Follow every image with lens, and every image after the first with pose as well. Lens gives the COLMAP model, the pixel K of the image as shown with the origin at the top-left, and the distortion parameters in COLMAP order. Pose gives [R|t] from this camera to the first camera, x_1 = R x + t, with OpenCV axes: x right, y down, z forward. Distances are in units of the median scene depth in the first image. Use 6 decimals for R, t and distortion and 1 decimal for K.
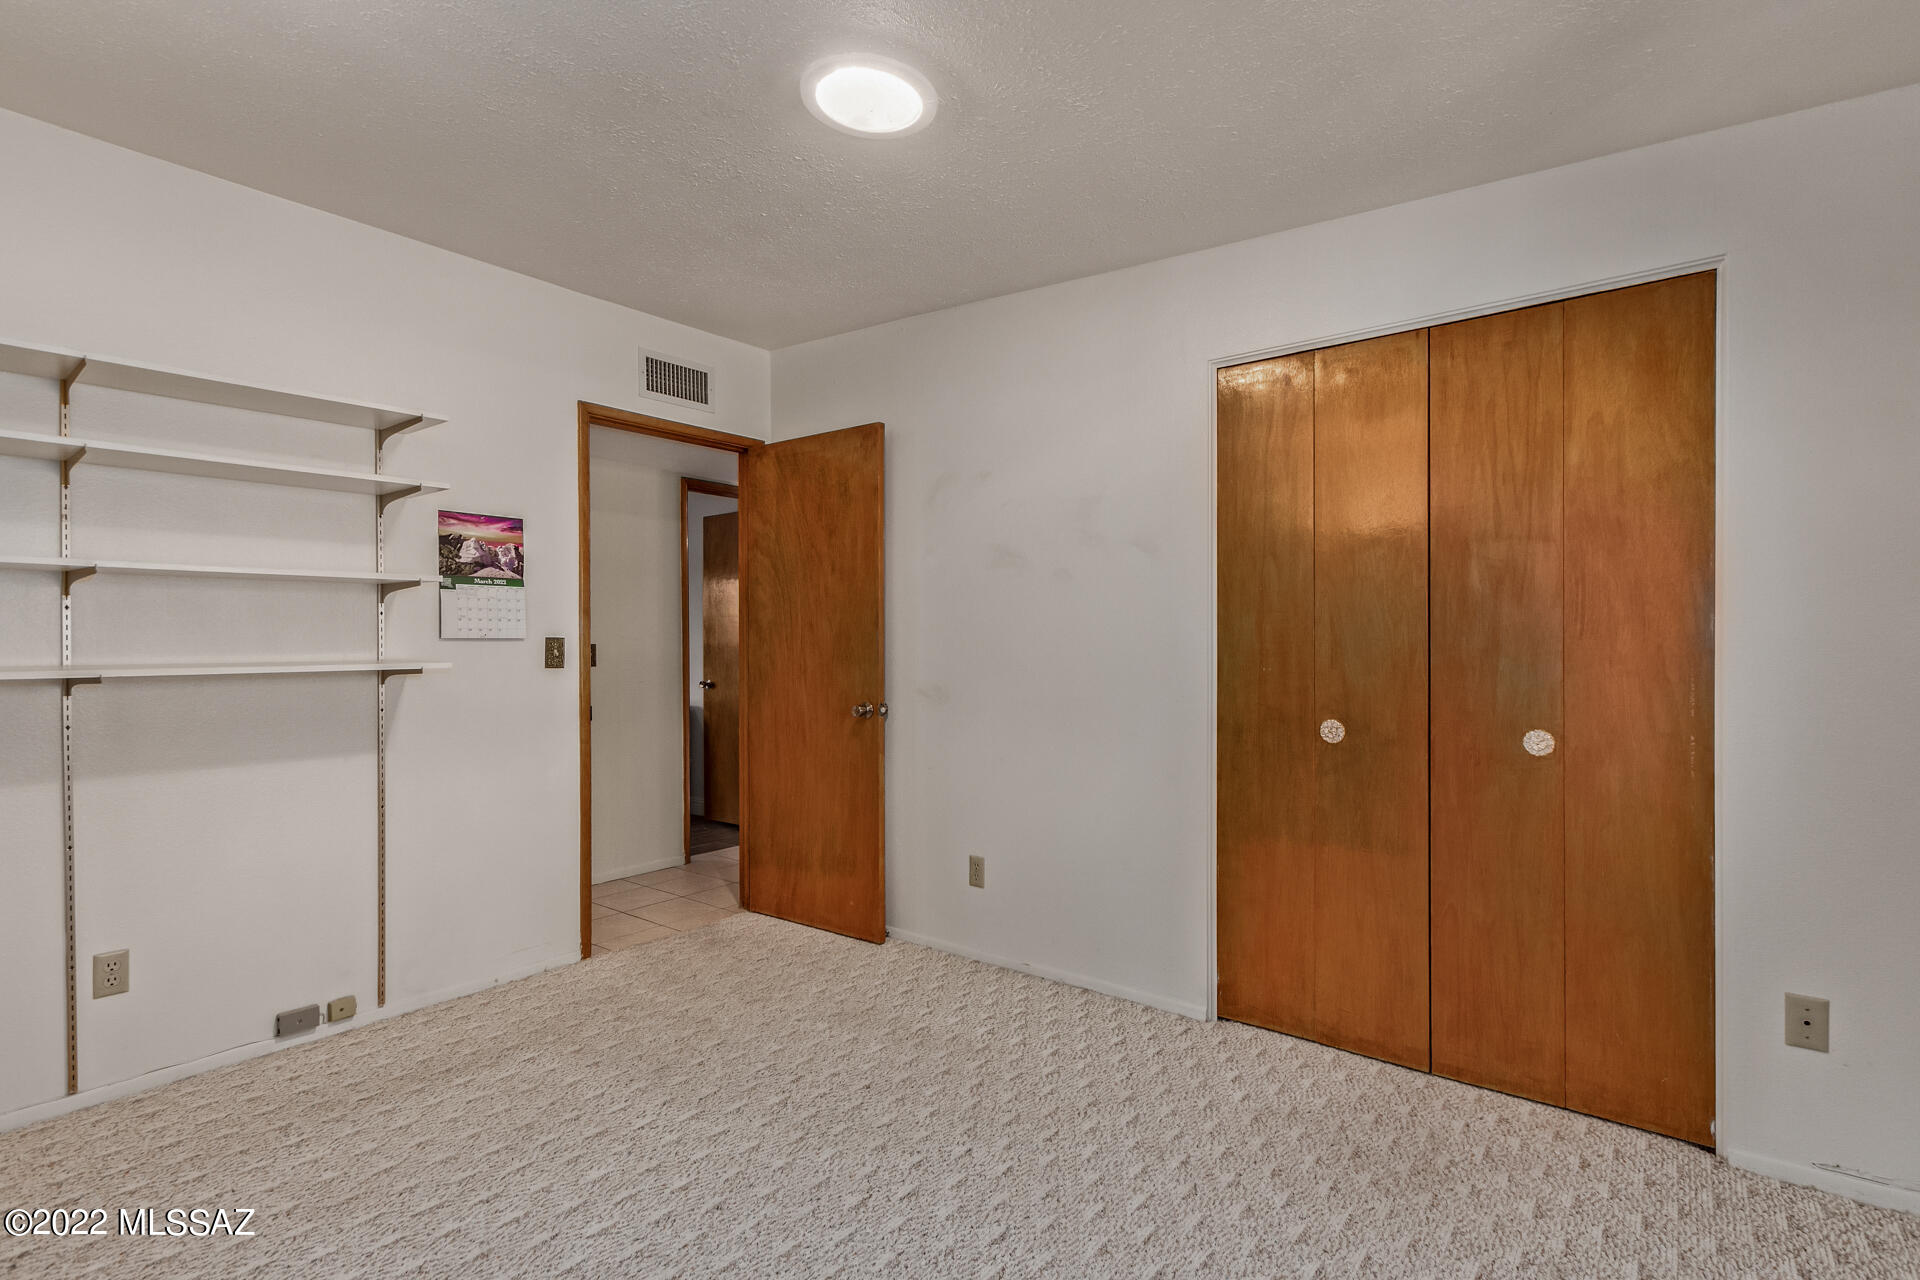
lens RADIAL K [[878.6, 0, 961.3], [0, 878.6, 643.2], [0, 0, 1]] dist [0.001730, -0.001126]
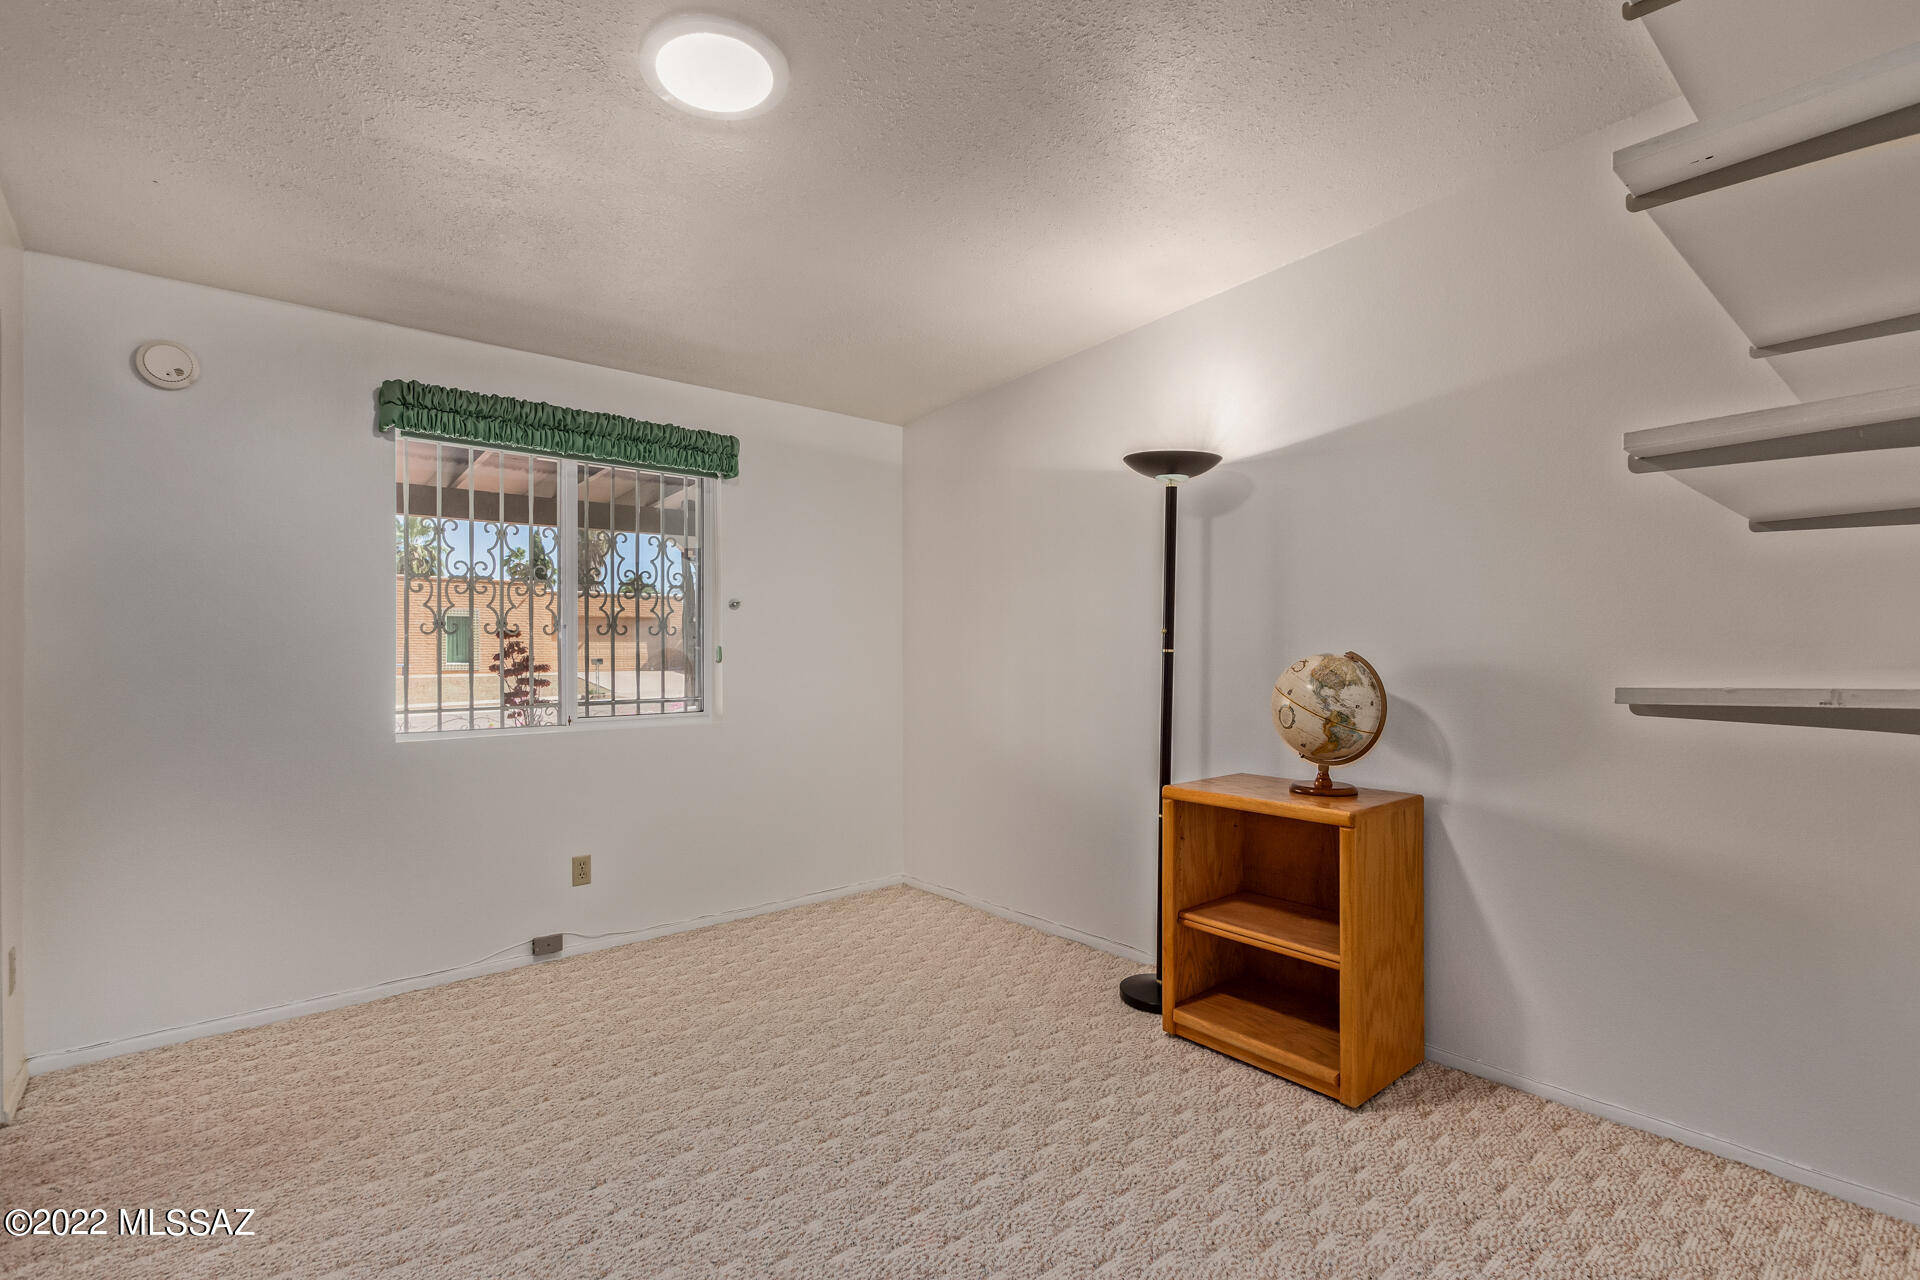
lens RADIAL K [[878.6, 0, 955.9], [0, 878.6, 647.7], [0, 0, 1]] dist [0.001730, -0.001126]
pose [[-0.977668, 0.009353, 0.209947, -0.583656], [0.008725, 0.999954, -0.003917, 0.005926], [-0.209974, -0.001998, -0.977705, 1.991541]]
